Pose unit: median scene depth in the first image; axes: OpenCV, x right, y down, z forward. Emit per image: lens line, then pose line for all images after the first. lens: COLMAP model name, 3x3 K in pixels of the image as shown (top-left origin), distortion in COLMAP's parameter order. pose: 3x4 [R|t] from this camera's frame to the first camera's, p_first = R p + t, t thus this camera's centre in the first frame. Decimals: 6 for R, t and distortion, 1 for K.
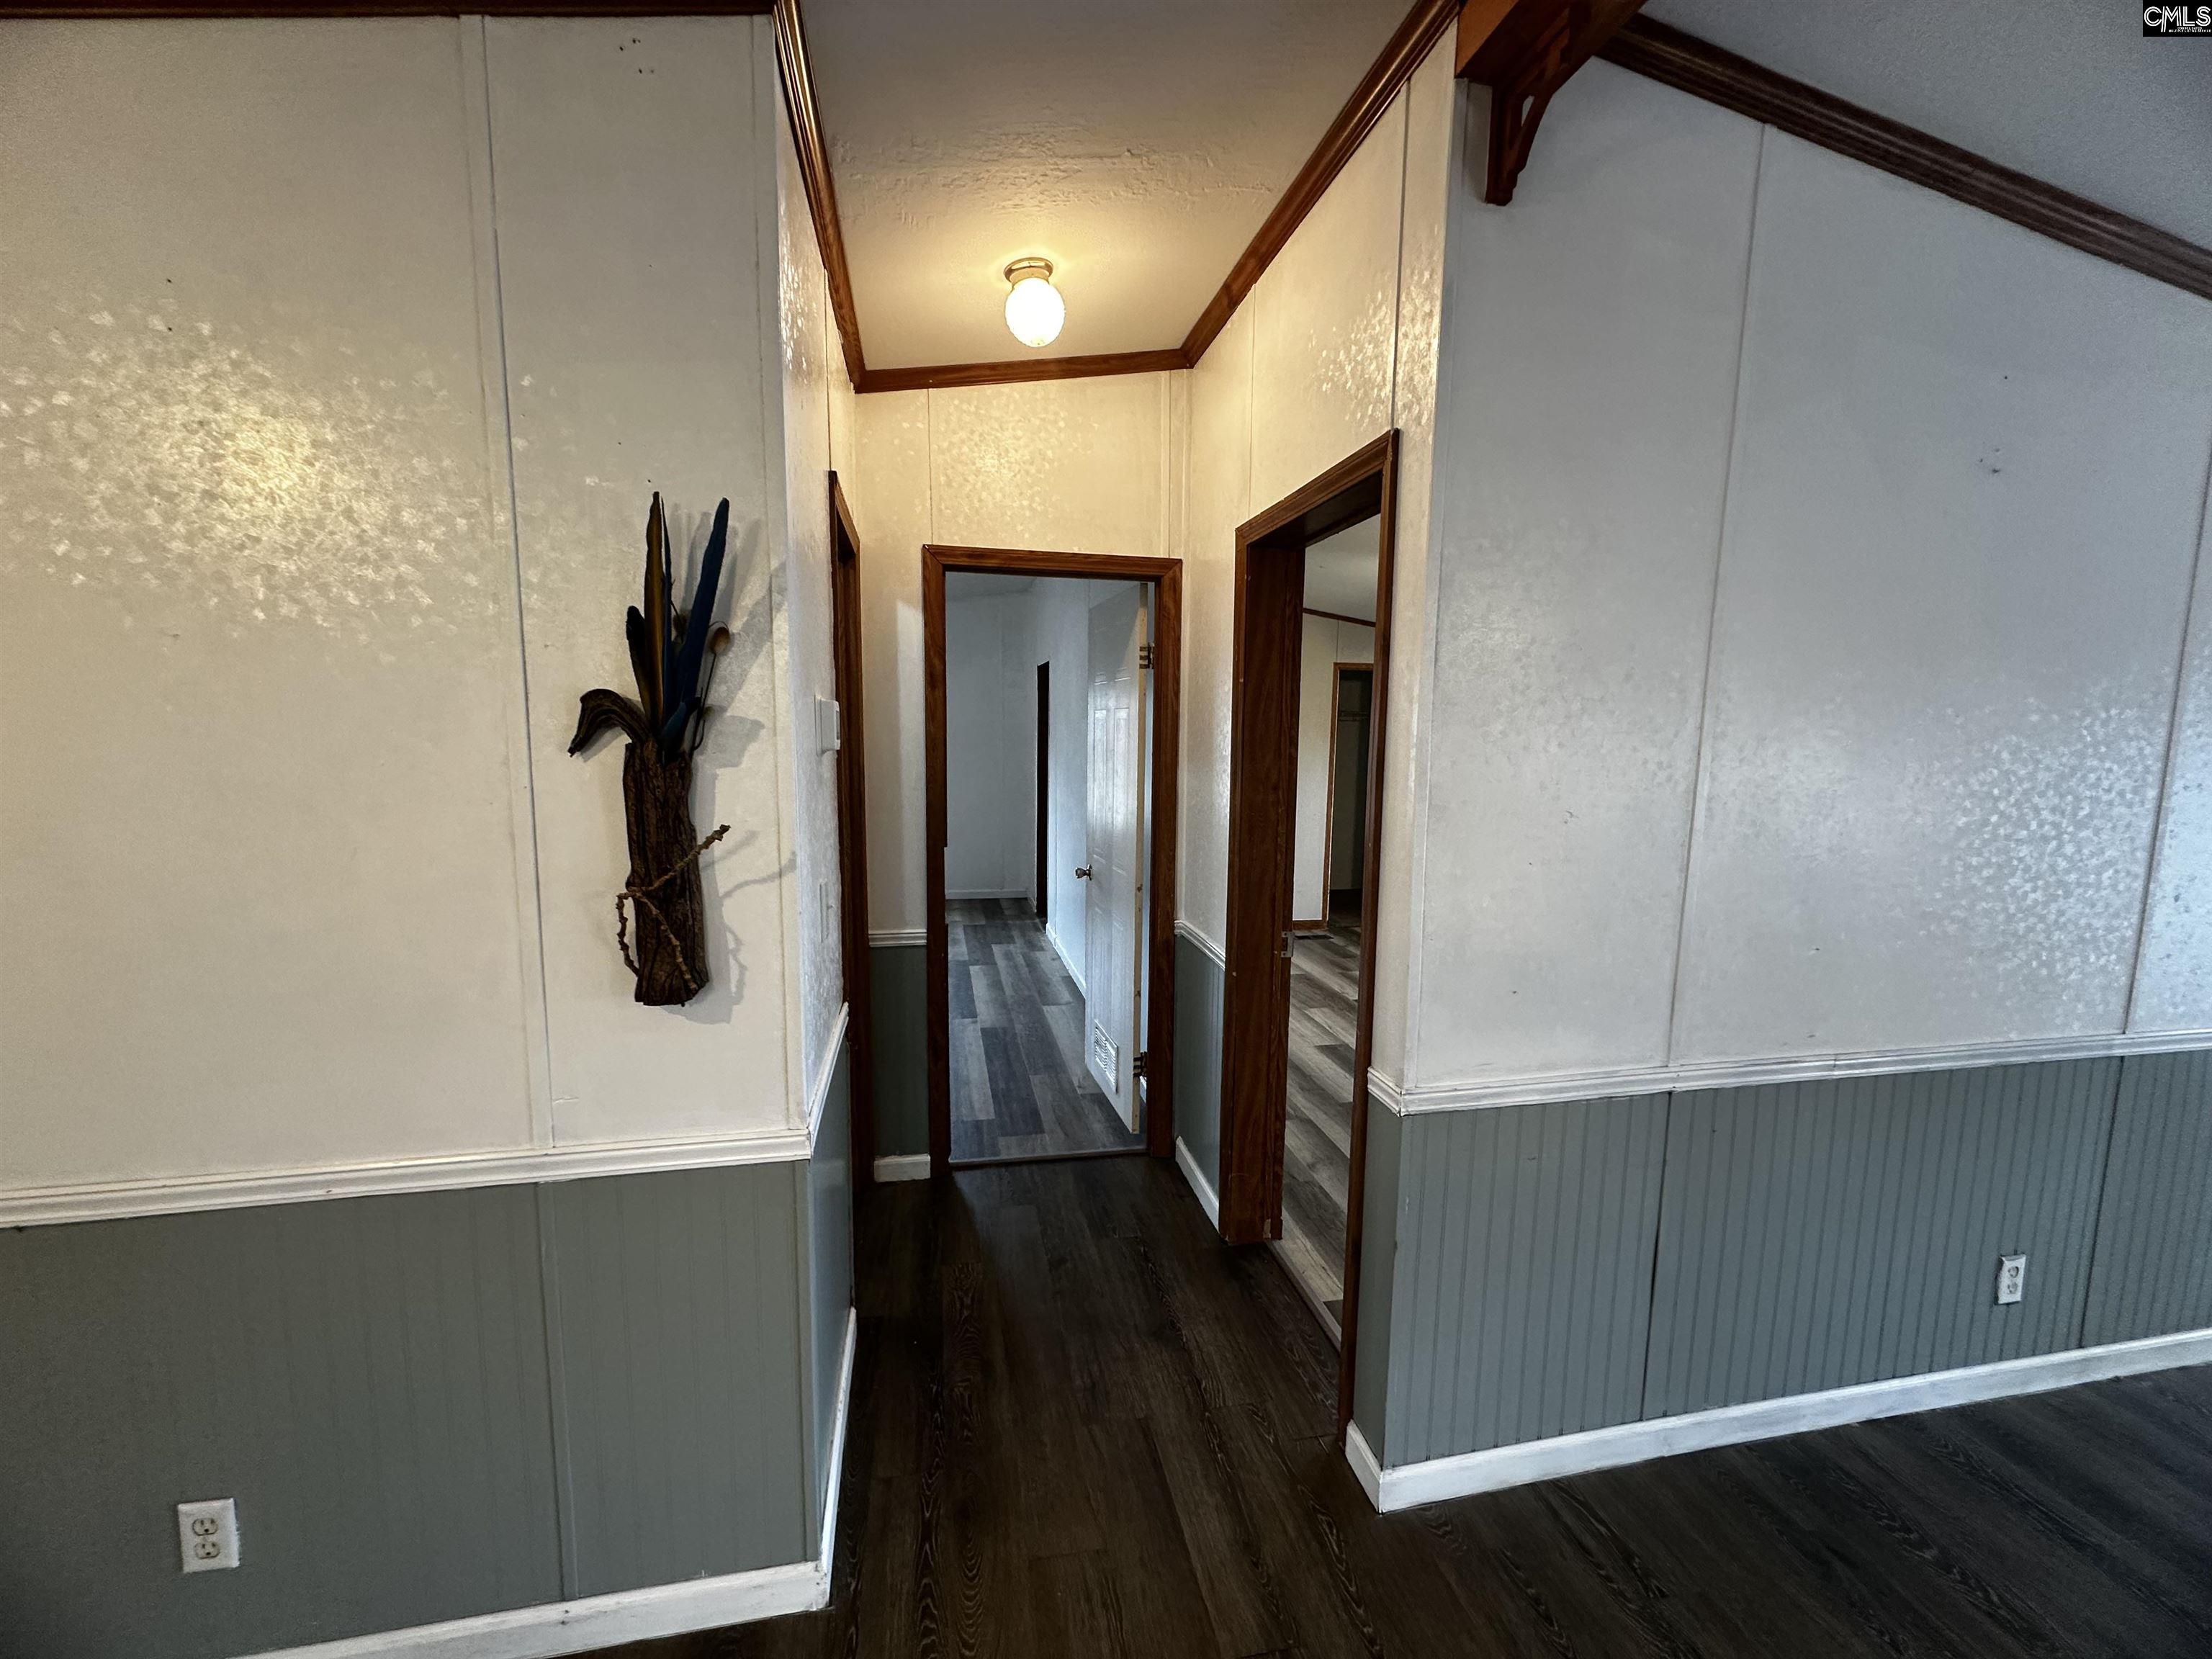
lens RADIAL K [[866.7, 0, 1102.4], [0, 866.7, 830.5], [0, 0, 1]] dist [-0.001320, -0.000072]
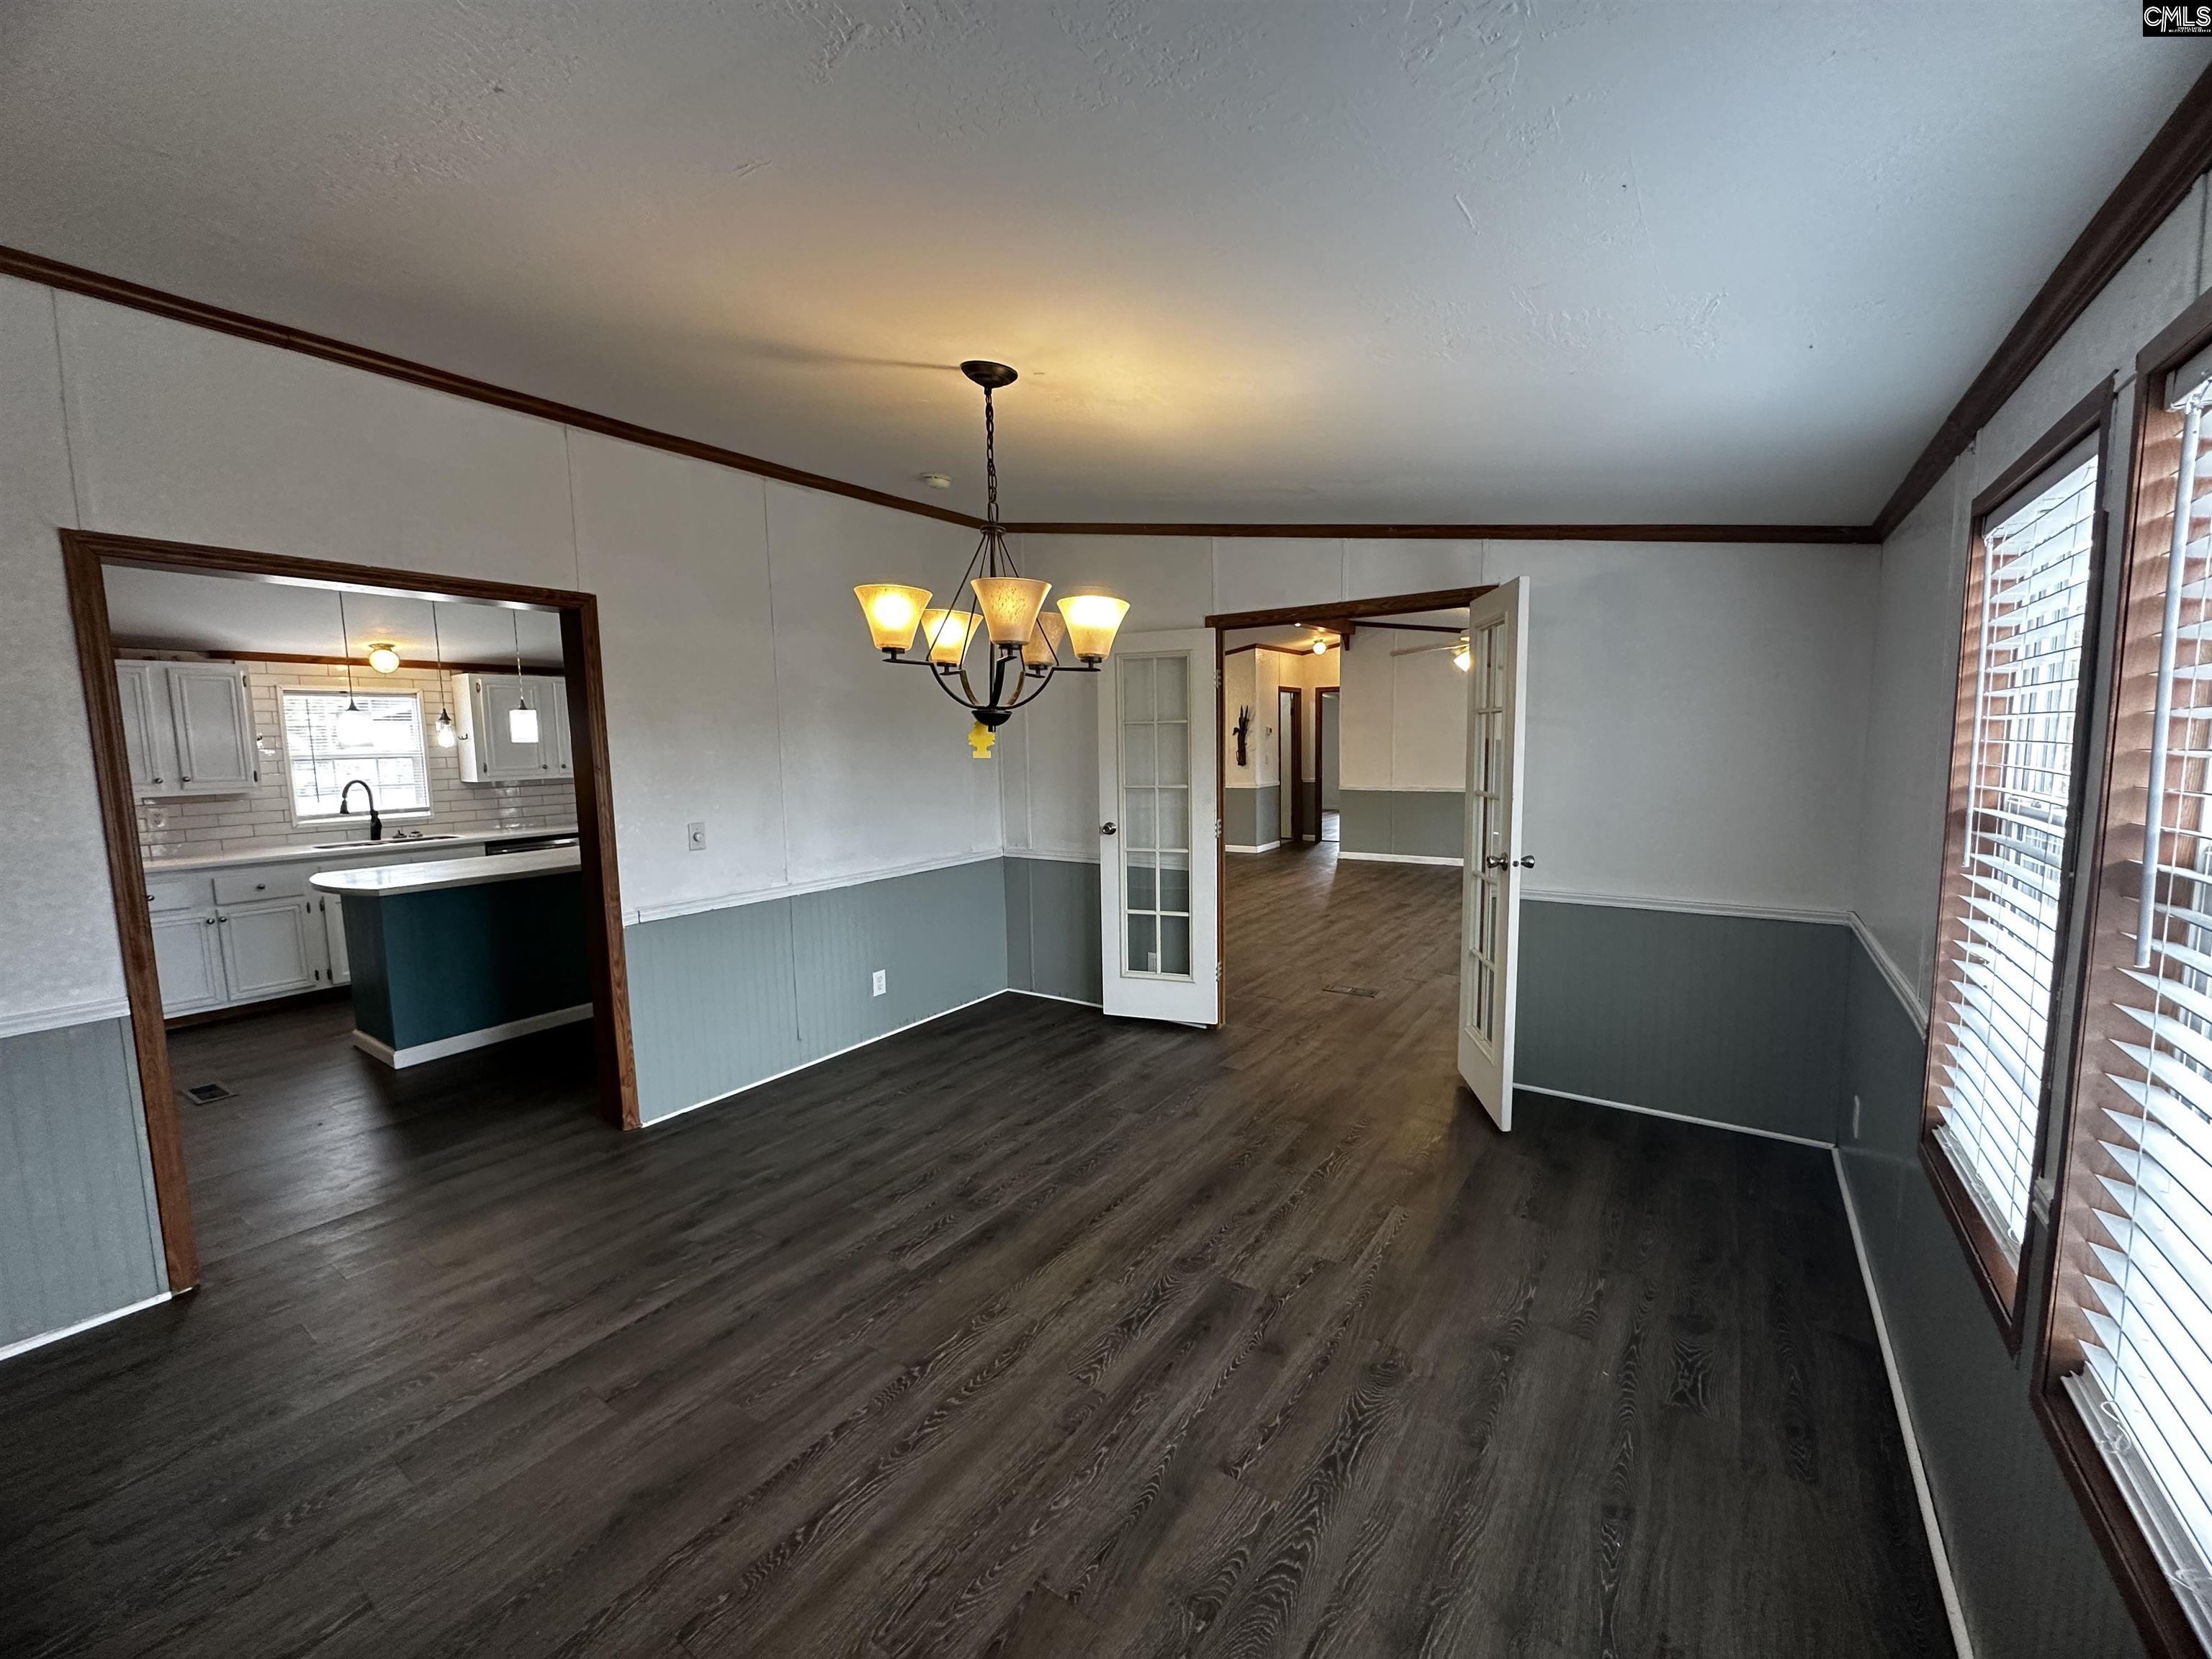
lens RADIAL K [[878.3, 0, 1105.9], [0, 878.3, 830.7], [0, 0, 1]] dist [-0.000884, -0.000396]
pose [[0.695833, 0.050801, -0.716404, 4.358176], [-0.052828, 0.998413, 0.019486, 0.683854], [0.716258, 0.024287, 0.697413, -5.408268]]
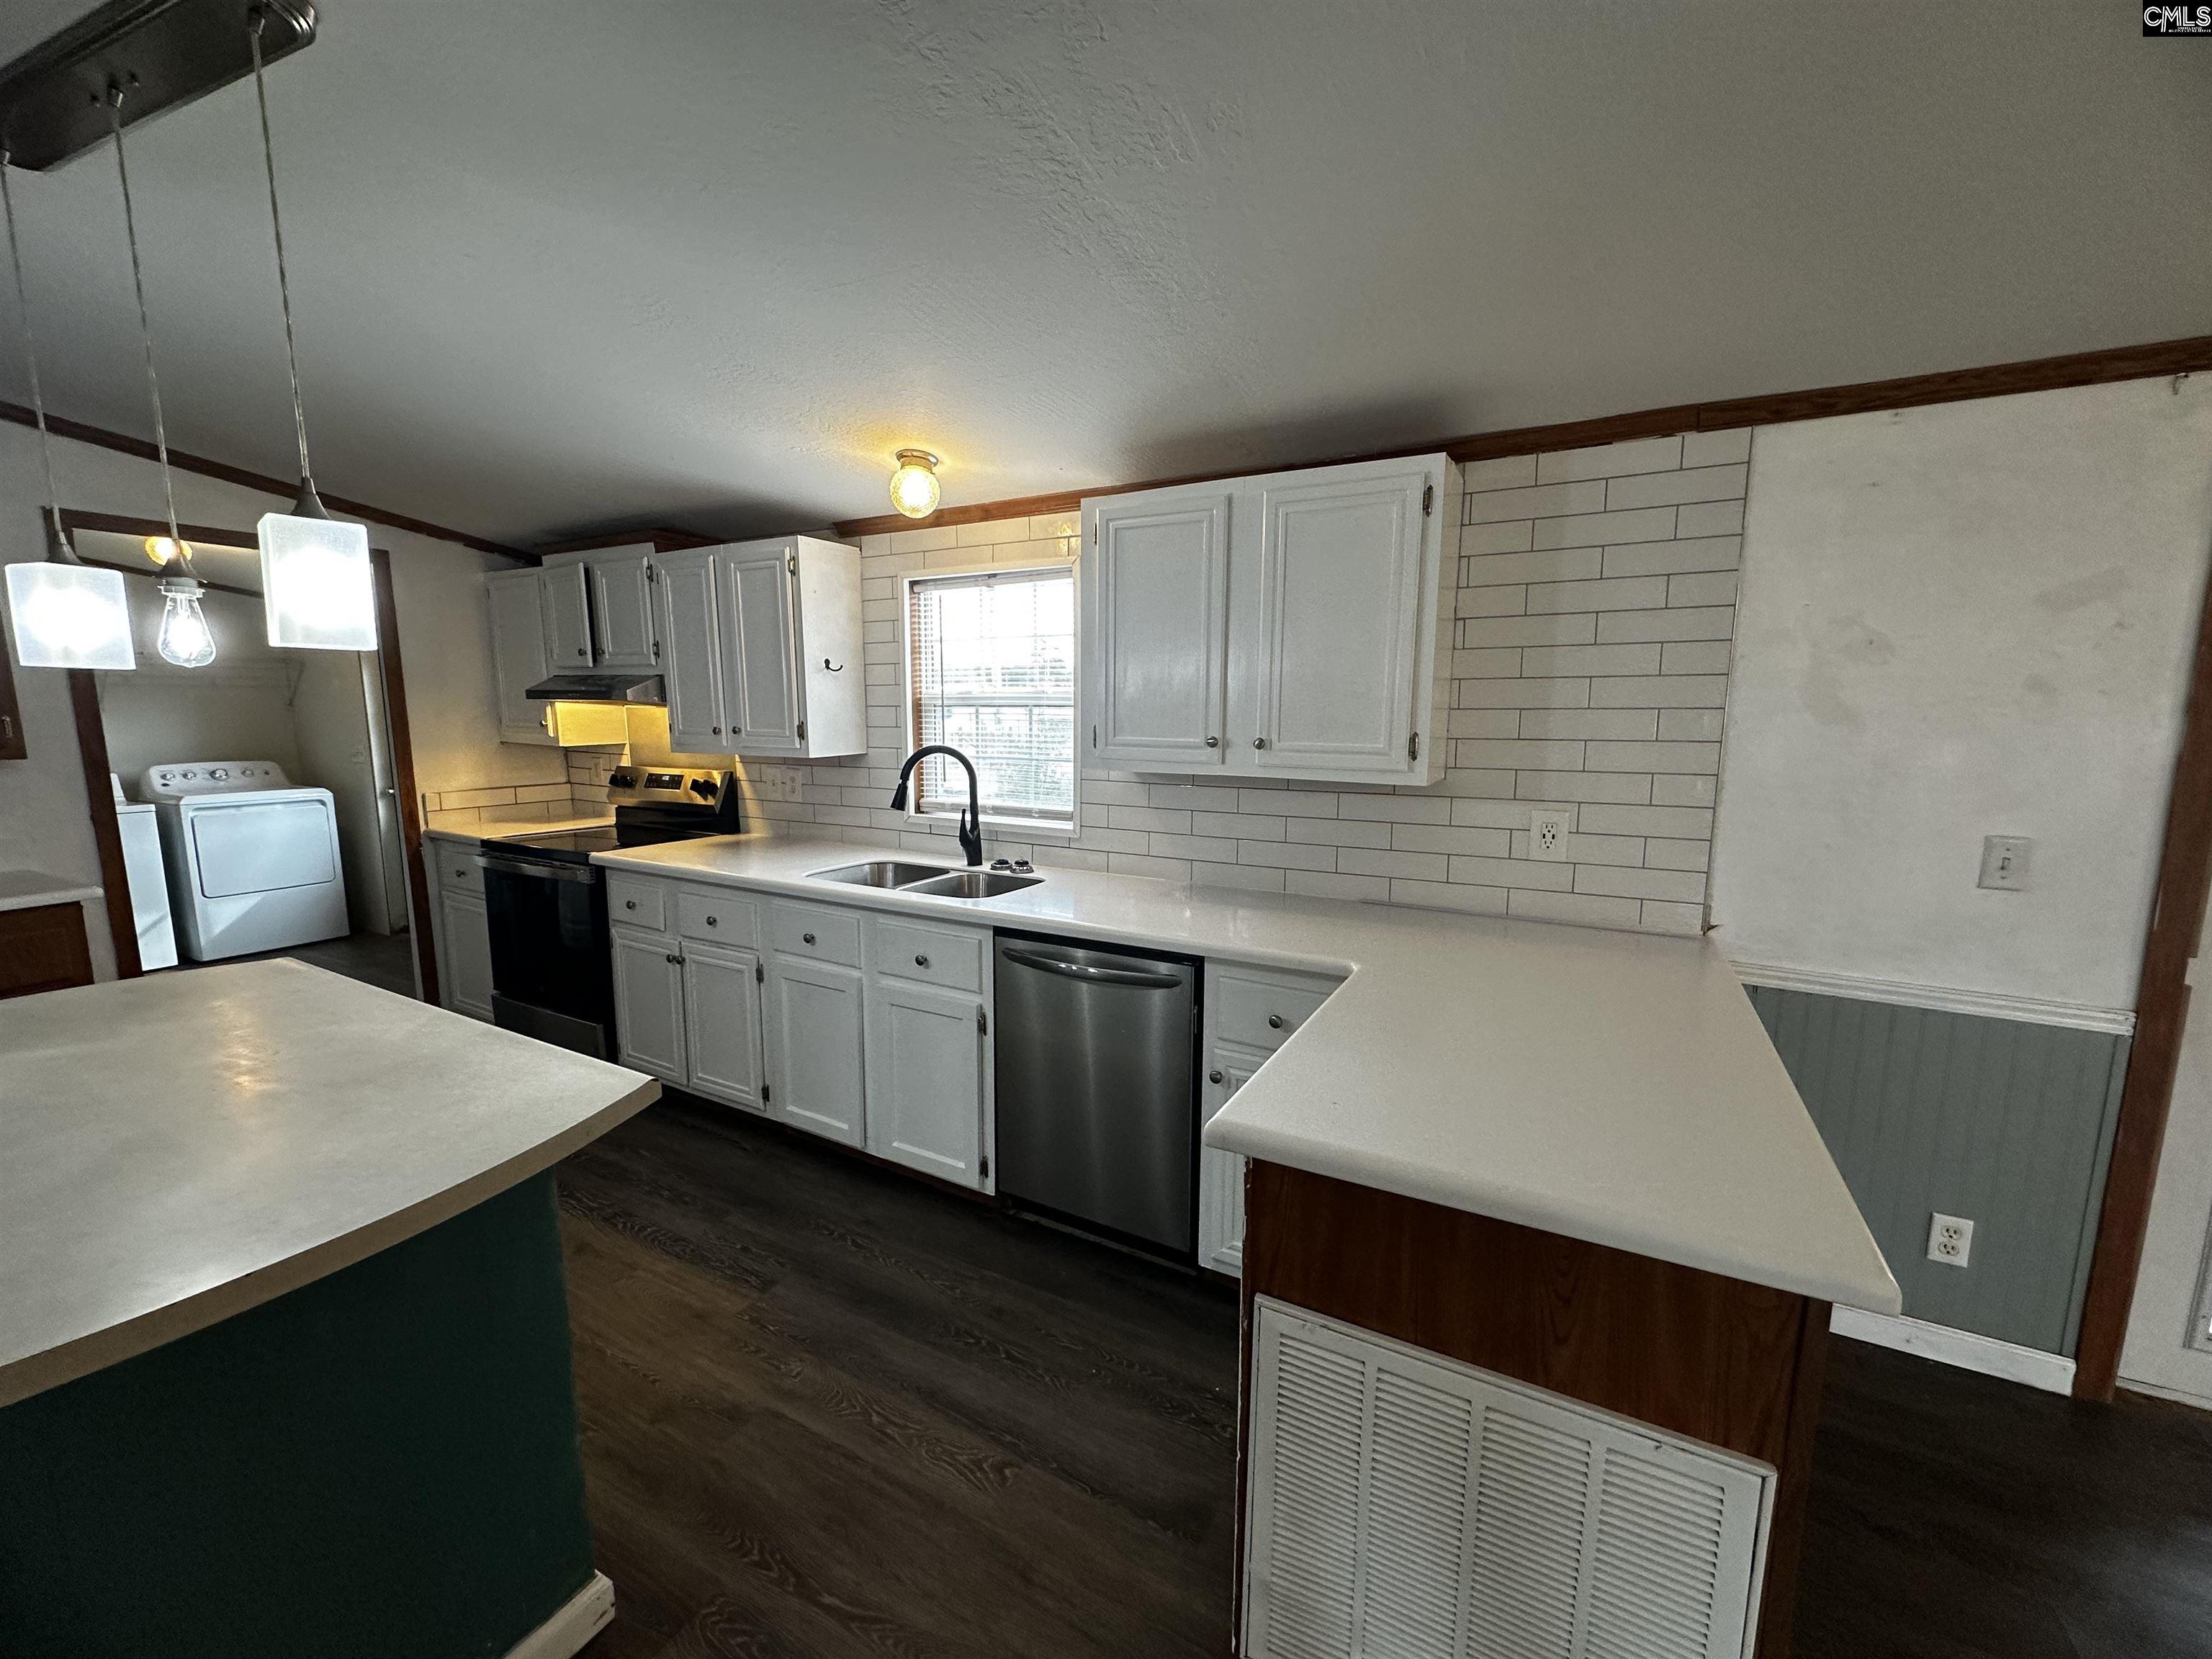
lens RADIAL K [[883.9, 0, 1106.0], [0, 883.9, 829.5], [0, 0, 1]] dist [0.001301, 0.000075]
pose [[-0.647314, 0.090714, -0.756806, 0.308112], [-0.097590, 0.974858, 0.200322, 0.437365], [0.755950, 0.203528, -0.622187, -3.368816]]
